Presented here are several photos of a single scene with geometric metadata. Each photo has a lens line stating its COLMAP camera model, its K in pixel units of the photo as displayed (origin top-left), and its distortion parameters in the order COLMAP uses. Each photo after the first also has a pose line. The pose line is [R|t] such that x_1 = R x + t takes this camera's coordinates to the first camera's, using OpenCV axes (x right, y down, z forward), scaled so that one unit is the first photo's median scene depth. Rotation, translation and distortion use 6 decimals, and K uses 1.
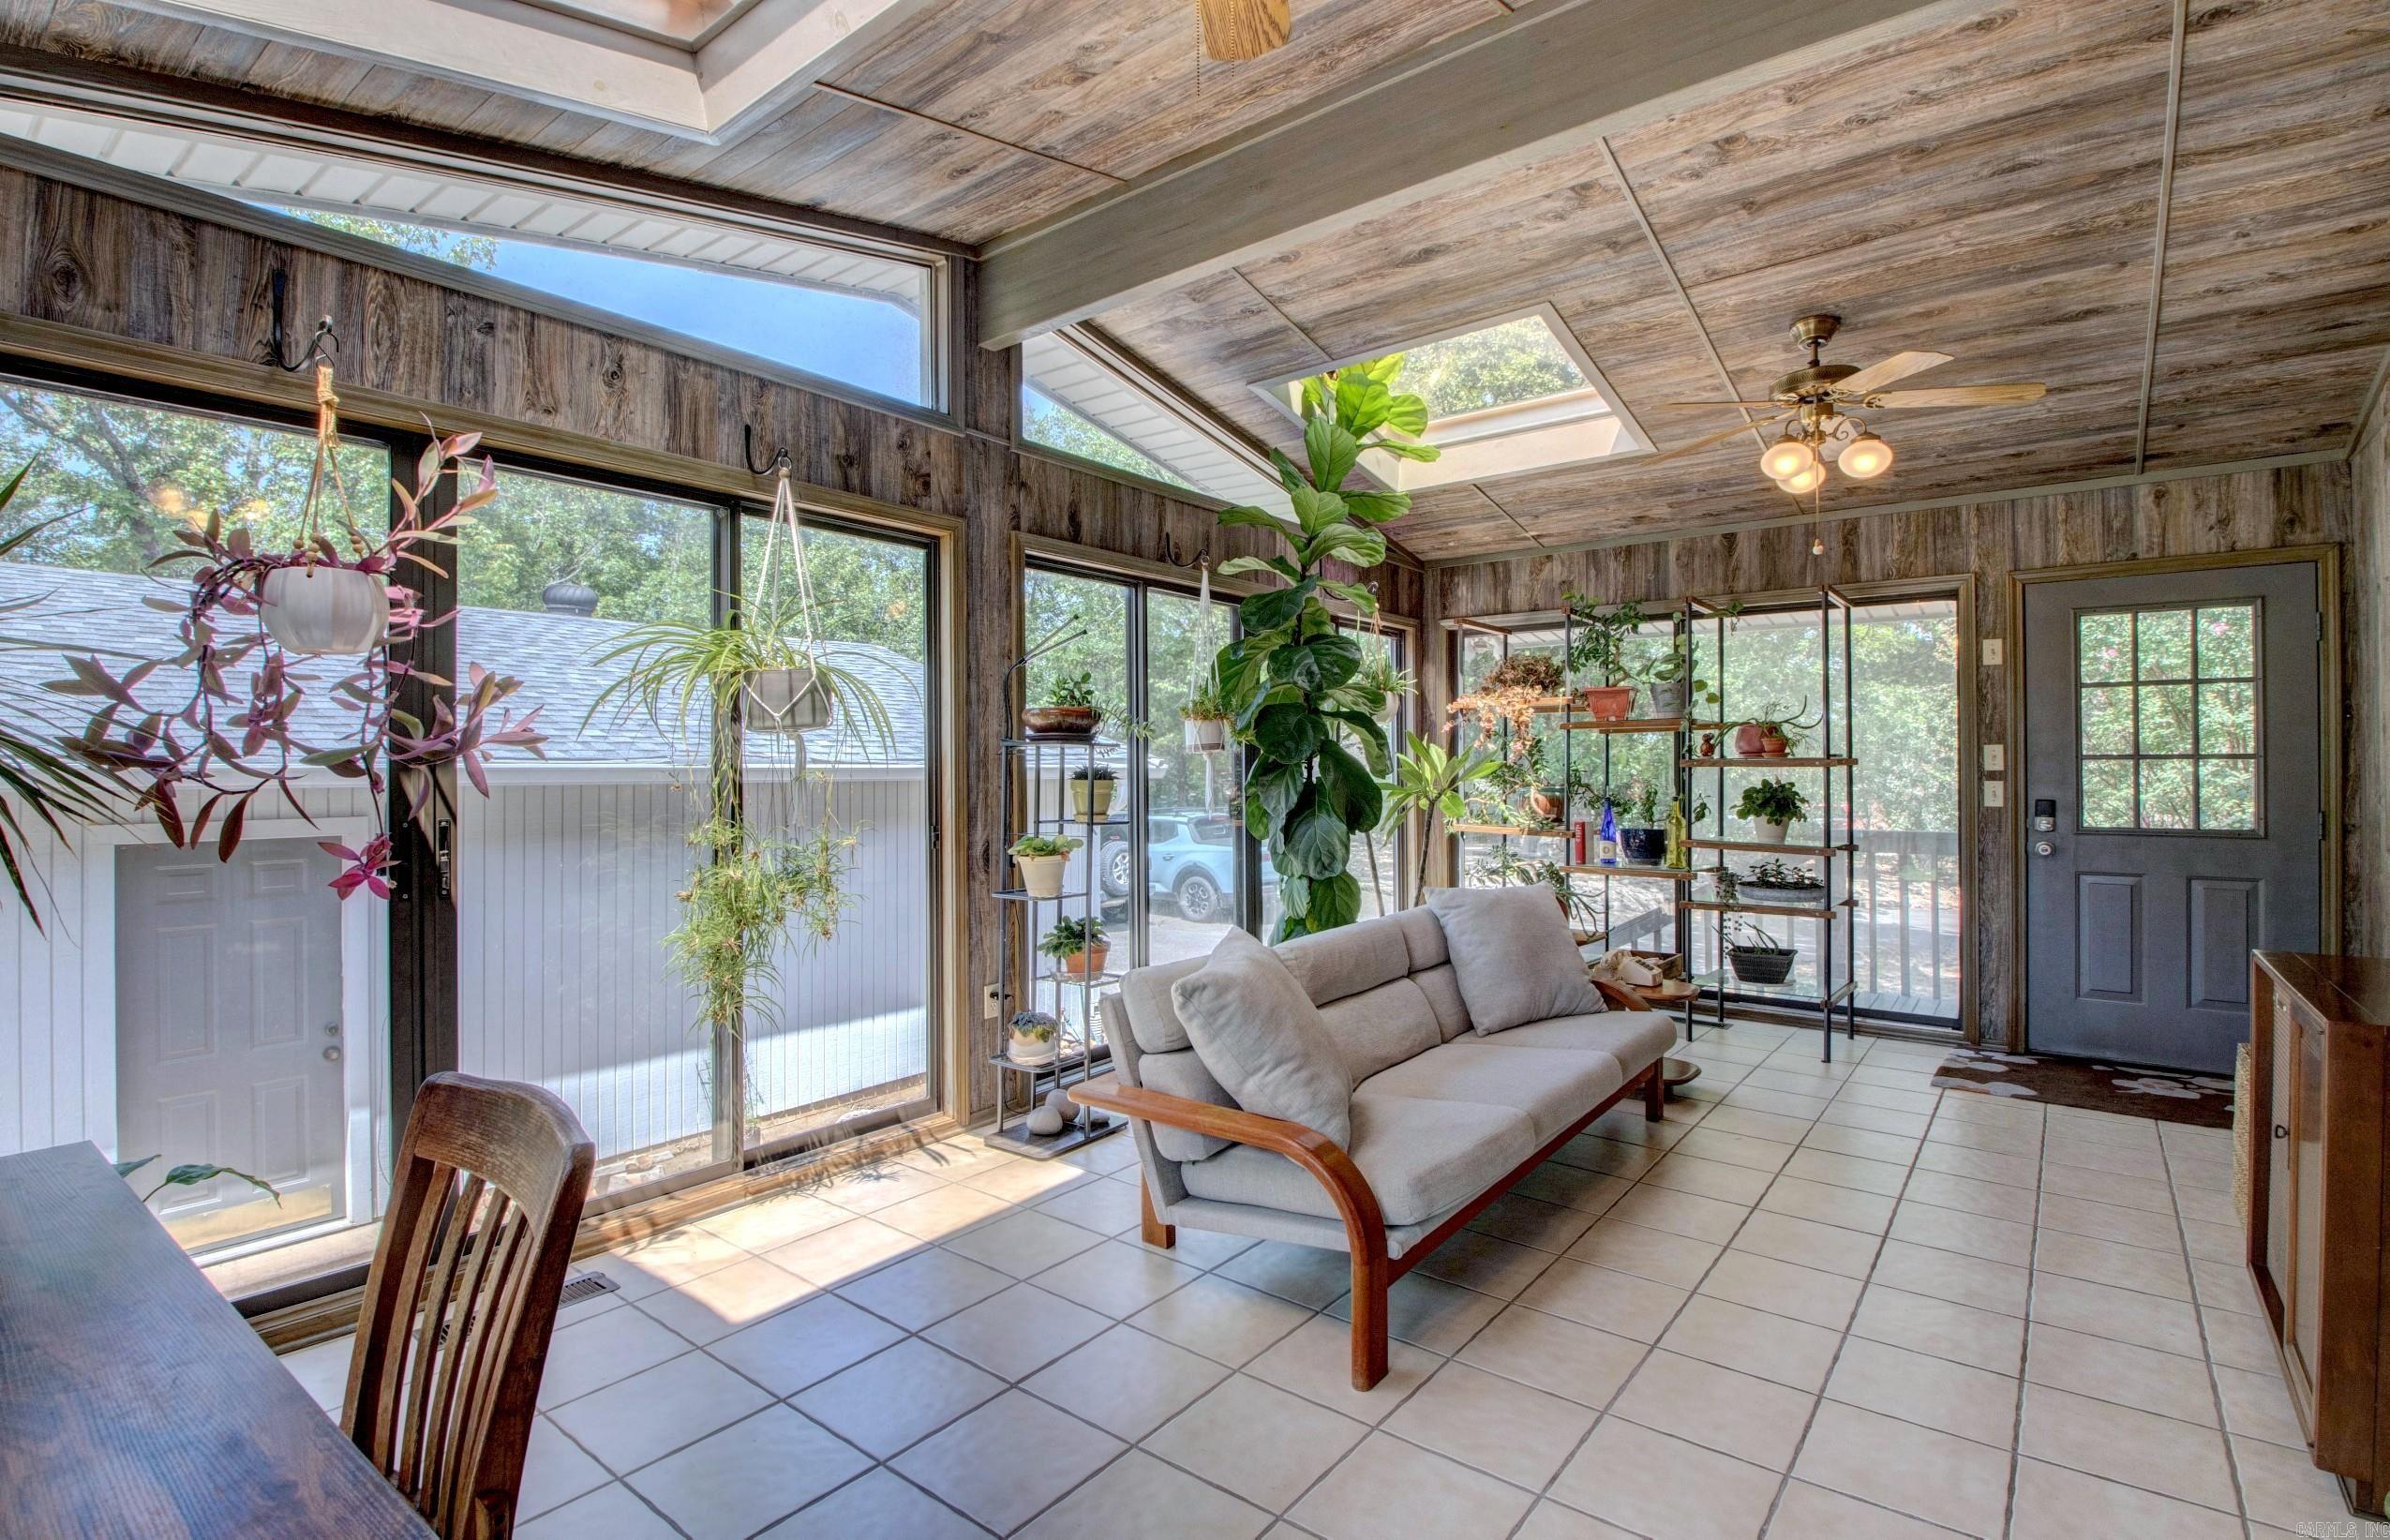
lens RADIAL K [[1116.6, 0, 1188.1], [0, 1116.6, 766.8], [0, 0, 1]] dist [0.004869, -0.010491]
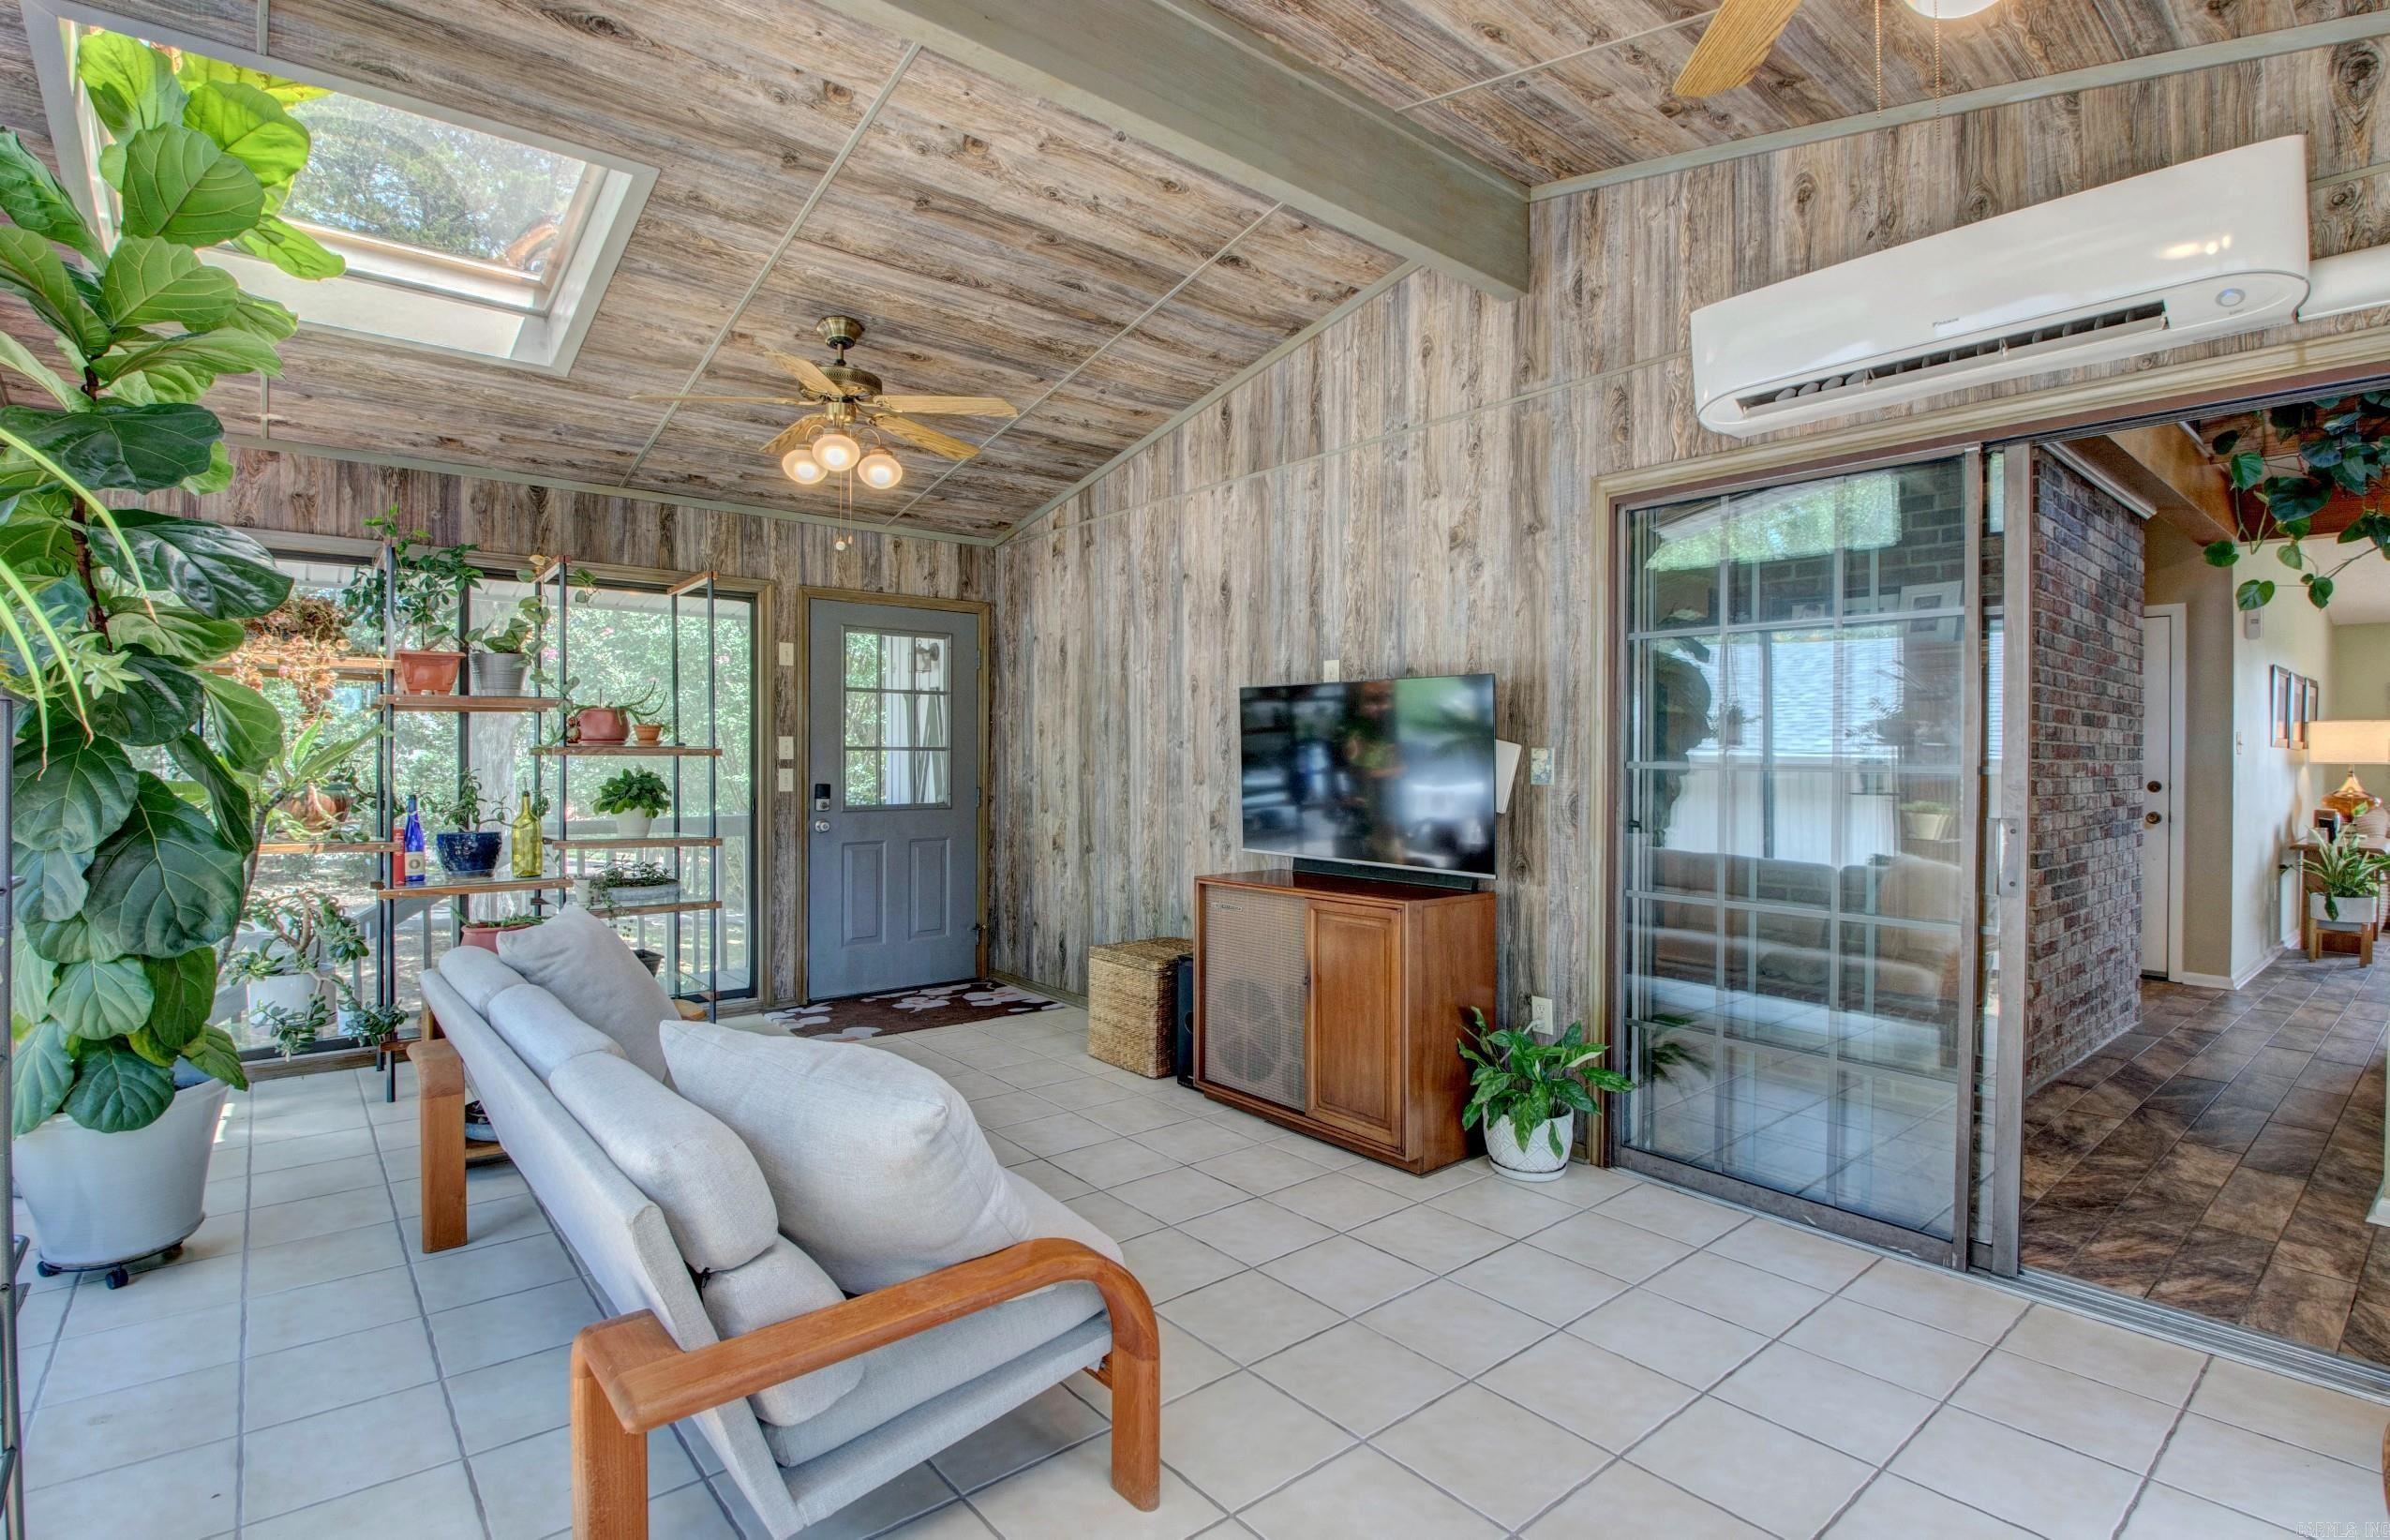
lens RADIAL K [[1116.6, 0, 1187.4], [0, 1116.6, 768.4], [0, 0, 1]] dist [0.004869, -0.010491]
pose [[0.212100, -0.008718, 0.977209, -0.294870], [-0.002239, 0.999953, 0.009407, 0.000934], [-0.977245, -0.004183, 0.212070, 0.365841]]
